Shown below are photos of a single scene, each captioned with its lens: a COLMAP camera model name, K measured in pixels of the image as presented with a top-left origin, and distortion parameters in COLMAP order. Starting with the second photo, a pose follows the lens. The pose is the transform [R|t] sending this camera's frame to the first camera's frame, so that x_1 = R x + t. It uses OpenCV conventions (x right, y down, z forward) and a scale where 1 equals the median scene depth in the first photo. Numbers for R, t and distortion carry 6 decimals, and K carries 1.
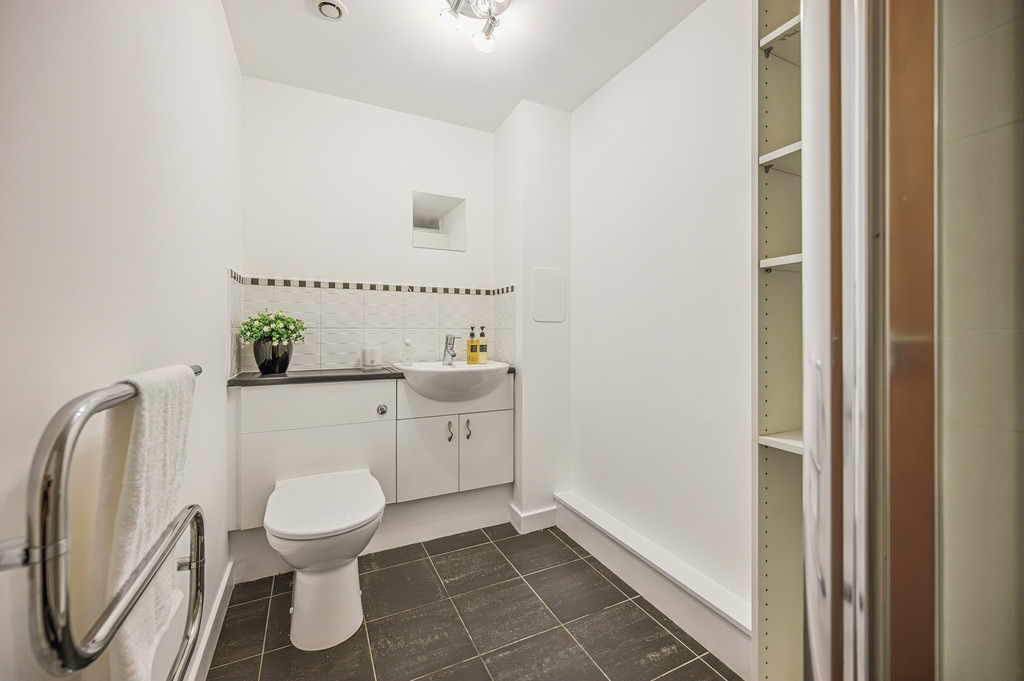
lens RADIAL K [[407.0, 0, 513.1], [0, 407.0, 330.6], [0, 0, 1]] dist [-0.000542, -0.000159]
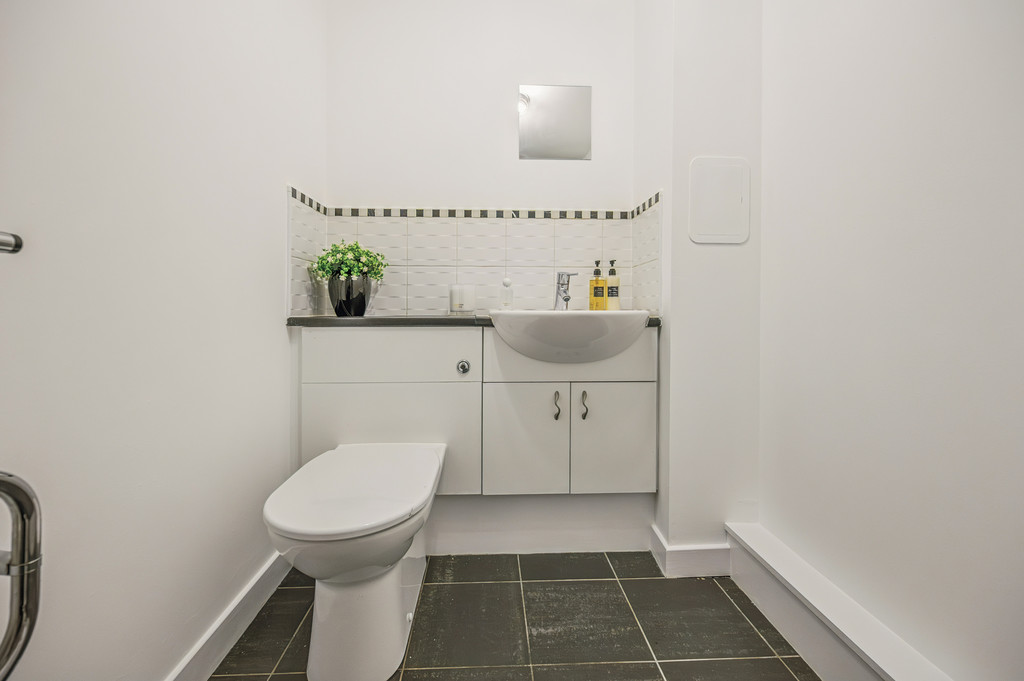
lens RADIAL K [[412.5, 0, 509.1], [0, 412.5, 315.4], [0, 0, 1]] dist [-0.002156, -0.000141]
pose [[0.916164, 0.006552, -0.400749, 0.049792], [-0.001200, 0.999907, 0.013606, 0.081380], [0.400801, -0.011985, 0.916087, 0.311974]]
